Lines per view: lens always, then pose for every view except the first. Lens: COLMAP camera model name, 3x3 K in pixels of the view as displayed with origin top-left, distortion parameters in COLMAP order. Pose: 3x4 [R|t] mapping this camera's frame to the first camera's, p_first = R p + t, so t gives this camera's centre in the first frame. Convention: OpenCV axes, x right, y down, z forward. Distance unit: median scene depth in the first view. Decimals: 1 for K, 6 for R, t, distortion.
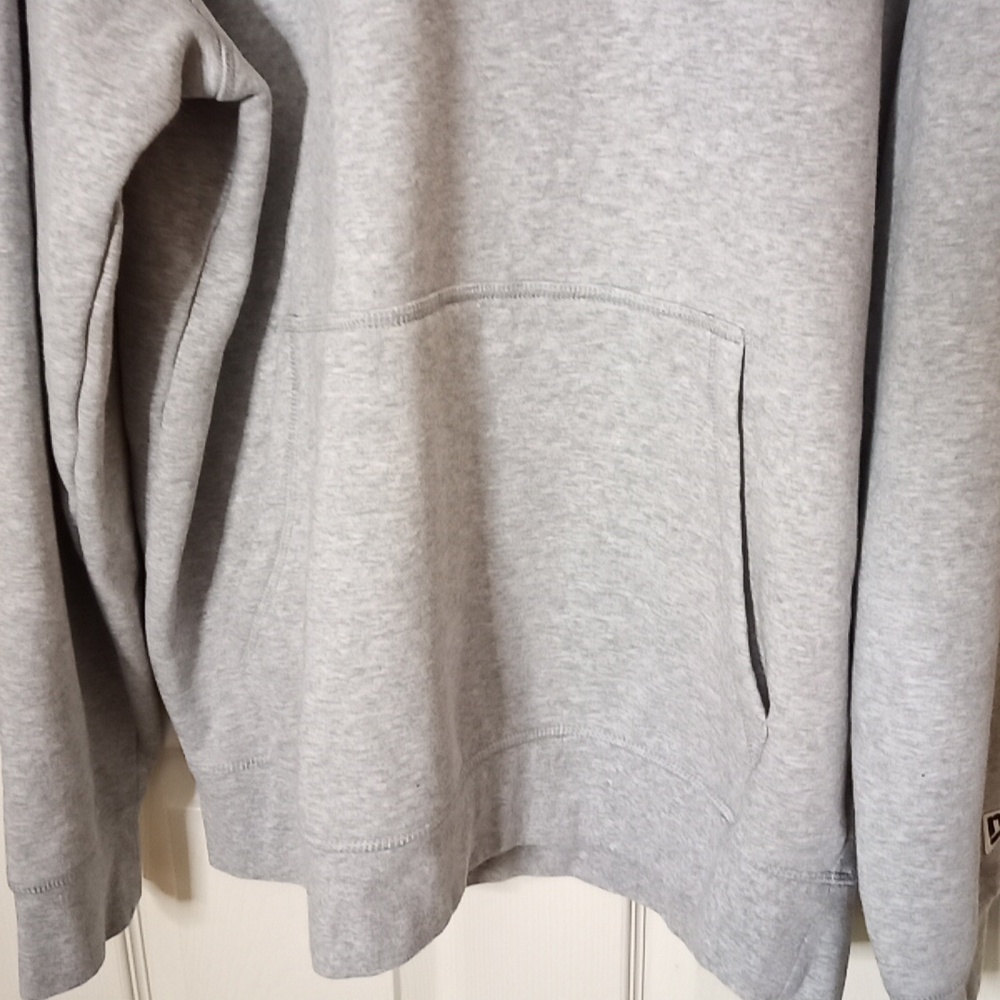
lens RADIAL K [[1356.1, 0, 500.0], [0, 1356.1, 500.0], [0, 0, 1]] dist [0.172114, -0.255953]
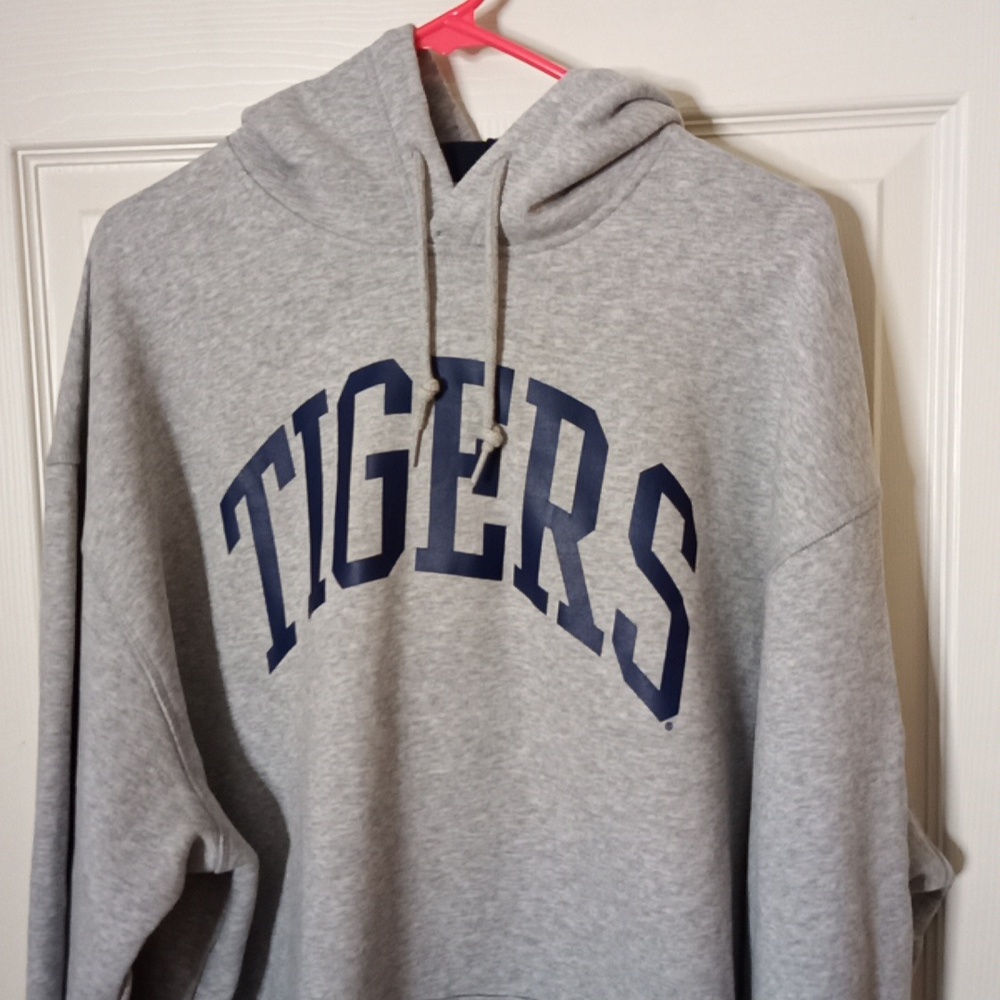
lens RADIAL K [[1356.1, 0, 500.0], [0, 1356.1, 500.0], [0, 0, 1]] dist [0.172114, -0.255953]
pose [[0.998733, -0.001151, -0.050314, 0.124185], [-0.009876, 0.975817, -0.218366, -0.349806], [0.049348, 0.218586, 0.974569, -0.308767]]
